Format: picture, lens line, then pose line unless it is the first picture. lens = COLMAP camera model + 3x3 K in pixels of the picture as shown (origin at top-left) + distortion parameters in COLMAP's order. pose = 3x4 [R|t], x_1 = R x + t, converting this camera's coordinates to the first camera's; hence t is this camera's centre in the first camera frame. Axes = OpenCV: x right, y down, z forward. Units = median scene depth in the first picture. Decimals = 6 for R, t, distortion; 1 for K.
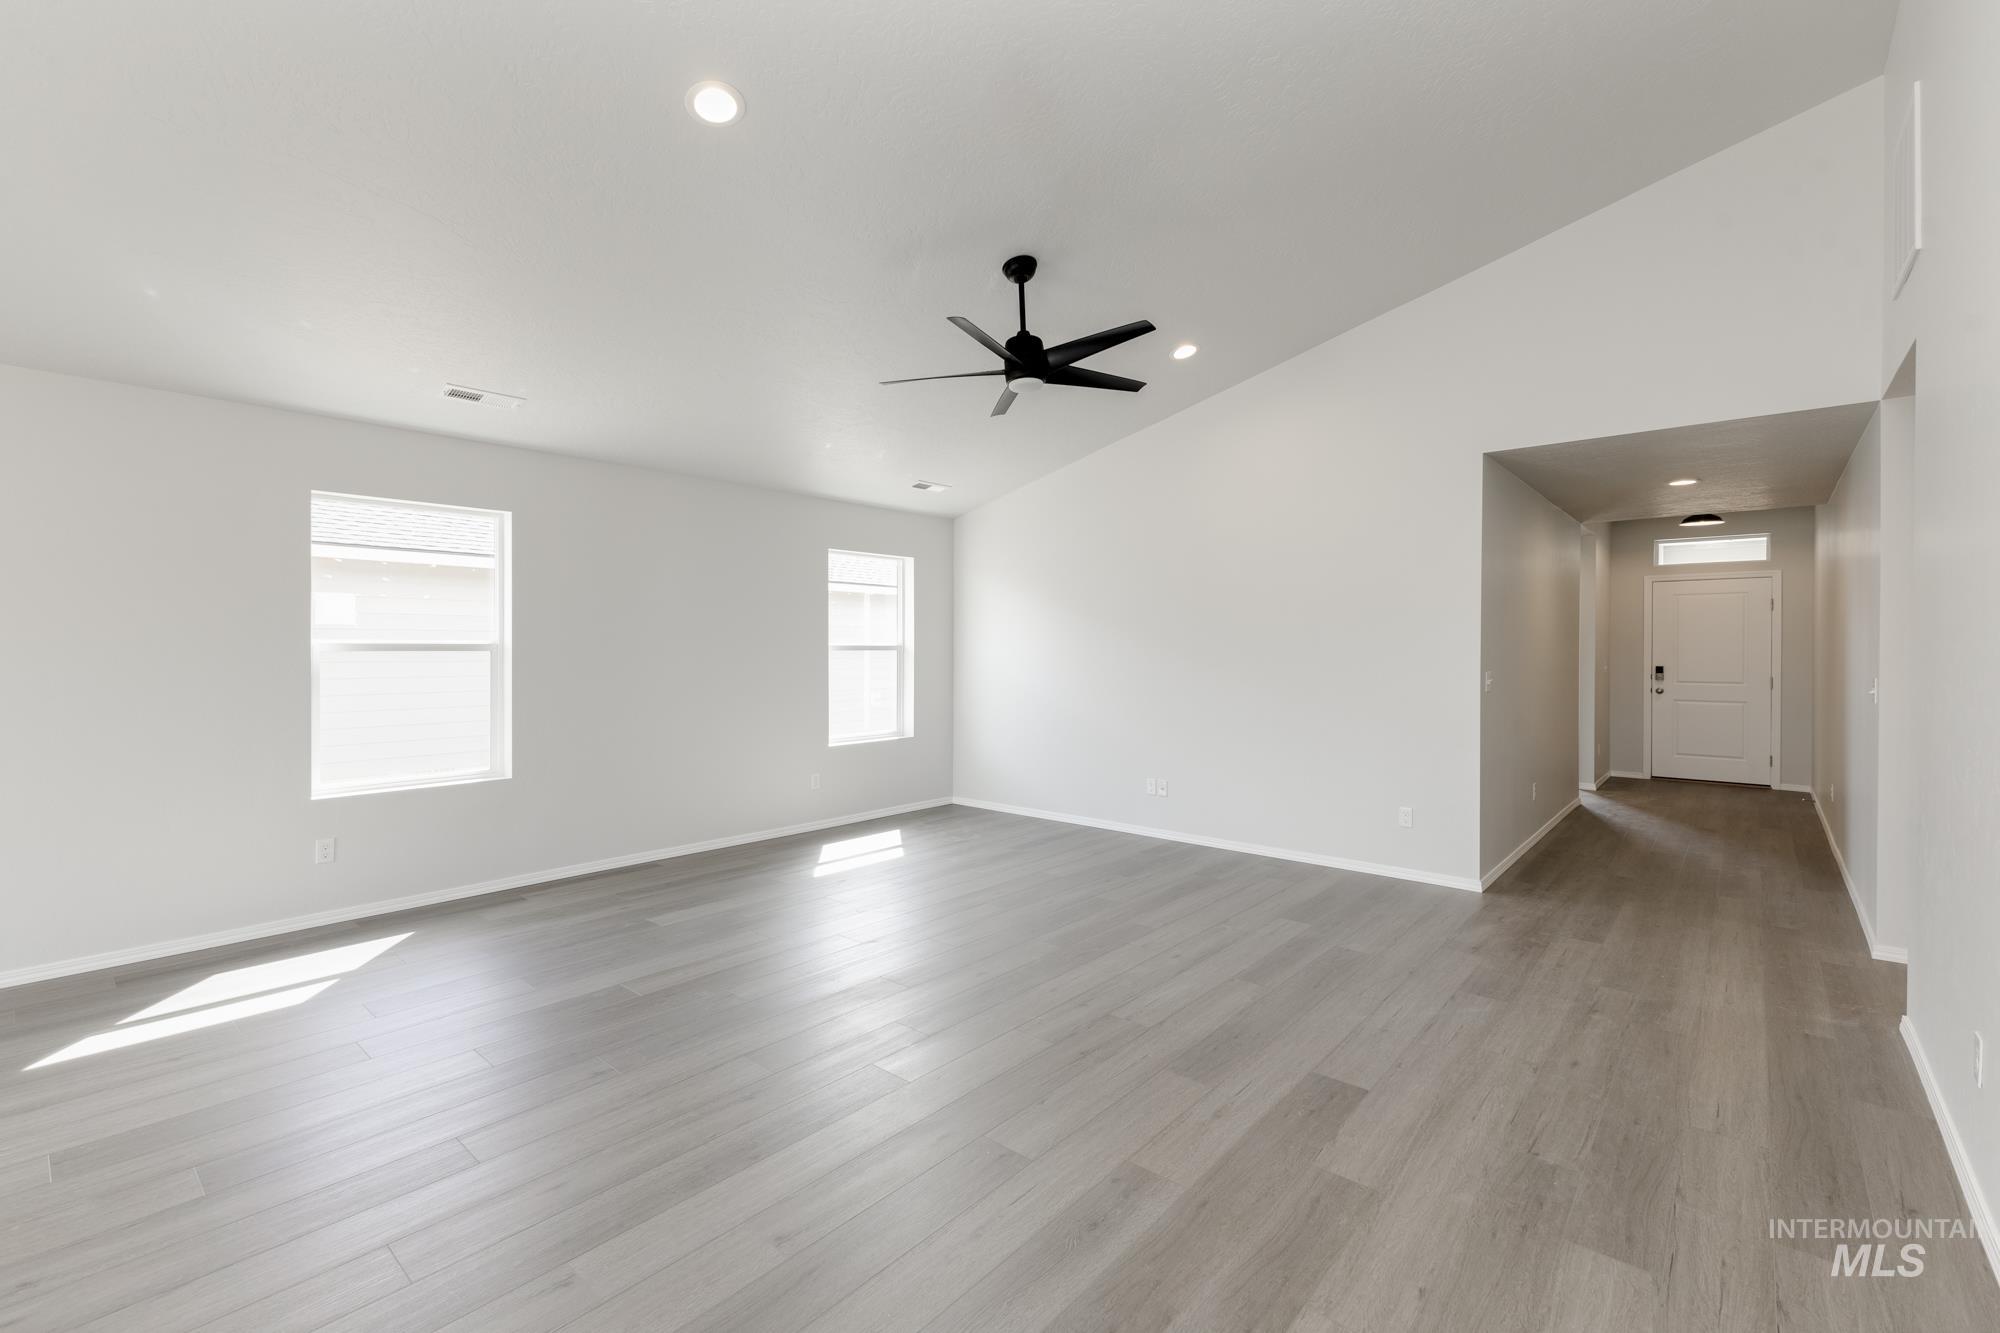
lens RADIAL K [[845.7, 0, 1000.0], [0, 845.7, 666.5], [0, 0, 1]] dist [0.003277, 0.000326]
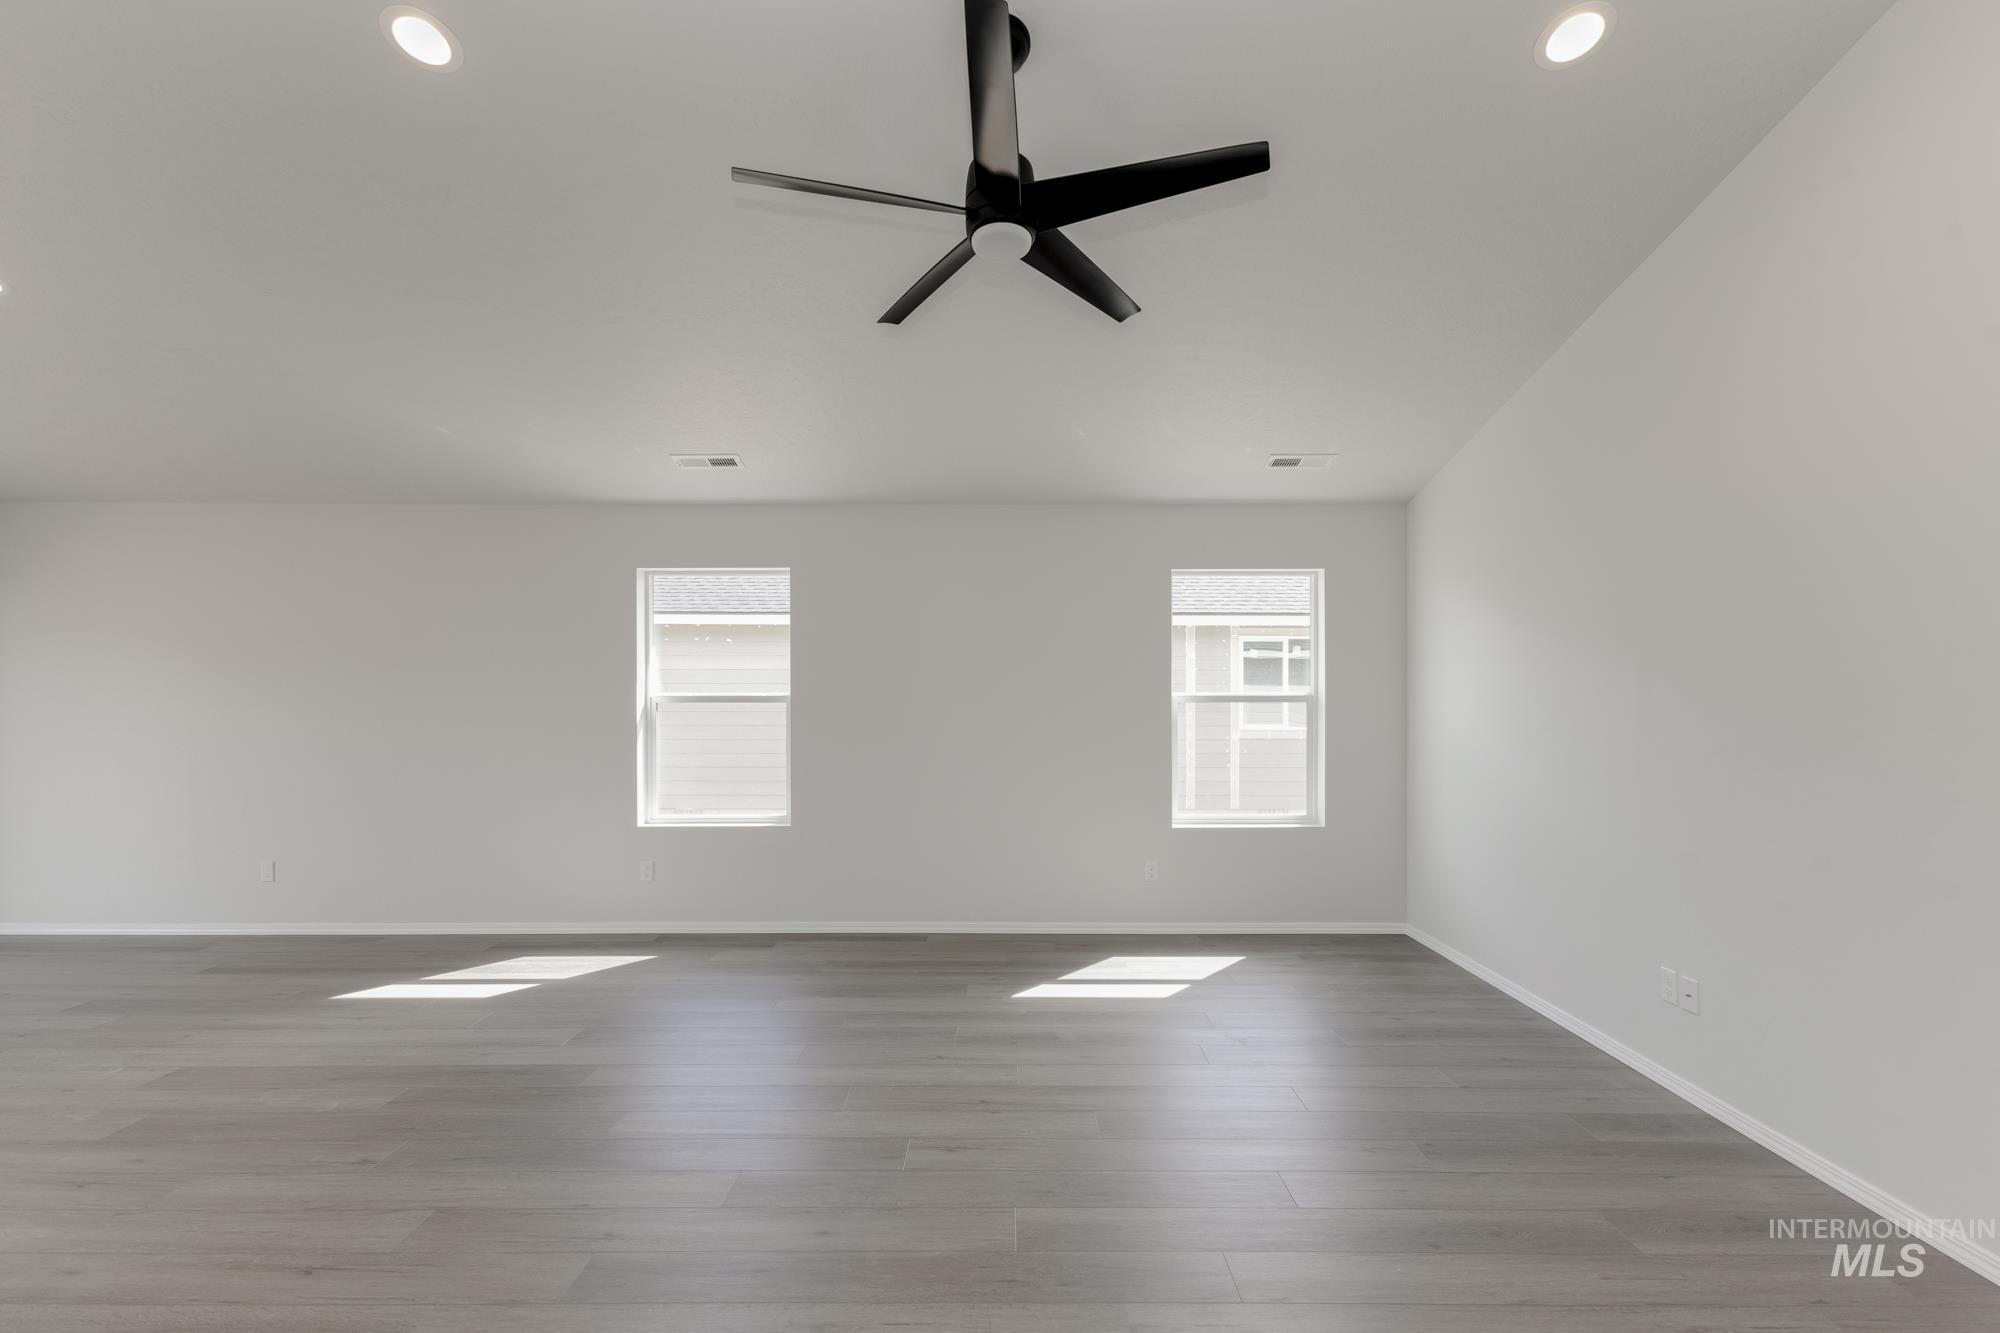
lens RADIAL K [[891.2, 0, 999.3], [0, 891.2, 684.0], [0, 0, 1]] dist [0.000087, -0.000063]
pose [[0.657142, -0.015230, -0.753613, 0.415063], [-0.014942, 0.999336, -0.033225, -0.008498], [0.753618, 0.033094, 0.656479, 0.479602]]
